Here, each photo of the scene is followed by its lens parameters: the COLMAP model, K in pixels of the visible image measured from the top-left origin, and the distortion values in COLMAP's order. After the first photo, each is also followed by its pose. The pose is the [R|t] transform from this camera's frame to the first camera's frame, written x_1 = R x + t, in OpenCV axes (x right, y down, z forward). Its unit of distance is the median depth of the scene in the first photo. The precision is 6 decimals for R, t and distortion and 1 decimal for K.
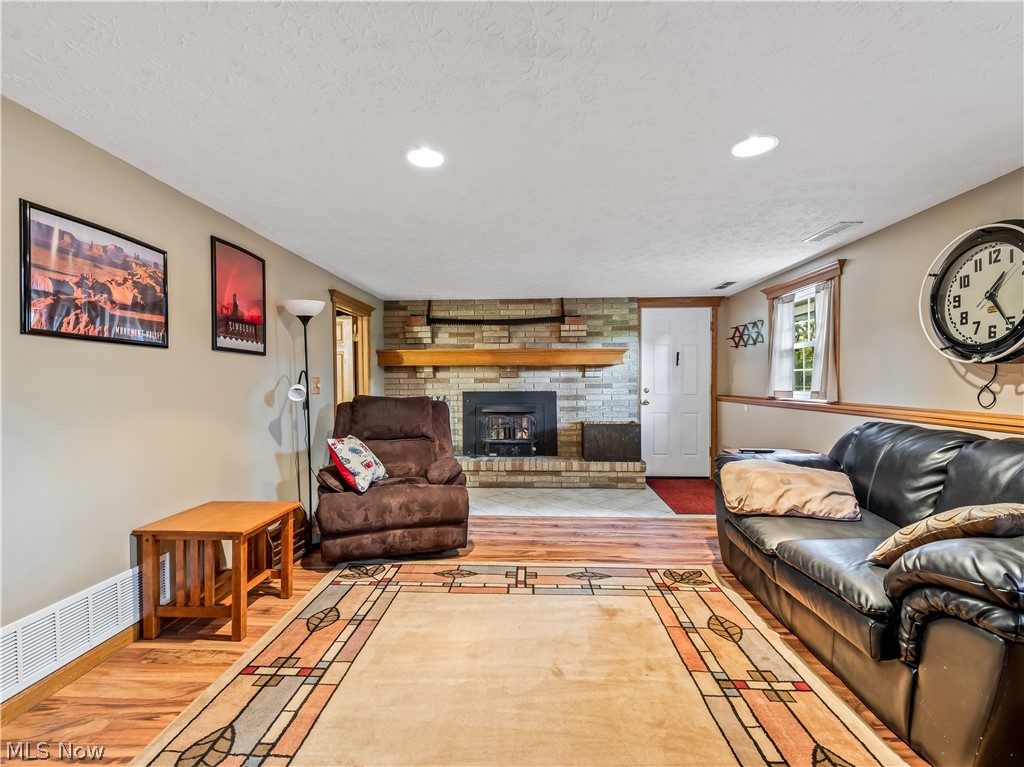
lens RADIAL K [[455.5, 0, 514.4], [0, 455.5, 374.0], [0, 0, 1]] dist [0.015196, -0.000638]
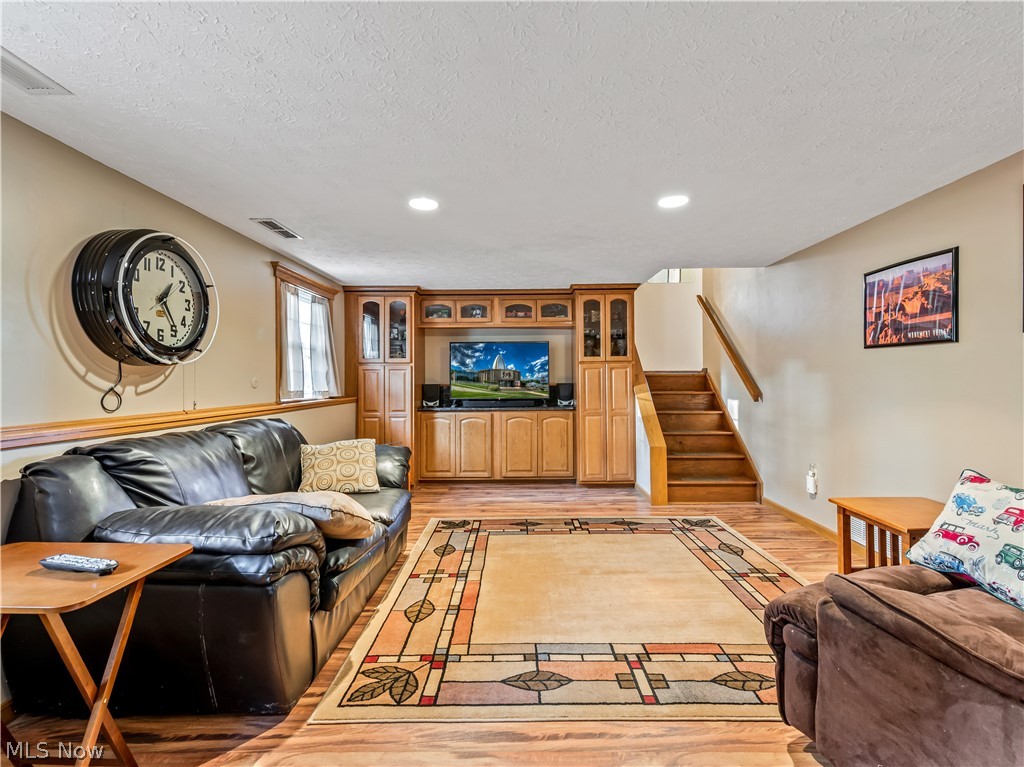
lens RADIAL K [[455.5, 0, 514.4], [0, 455.5, 374.0], [0, 0, 1]] dist [0.015196, -0.000638]
pose [[-0.999595, 0.009392, -0.026874, 0.262529], [0.010076, 0.999626, -0.025418, 0.032254], [0.026625, -0.025678, -0.999316, 2.090337]]
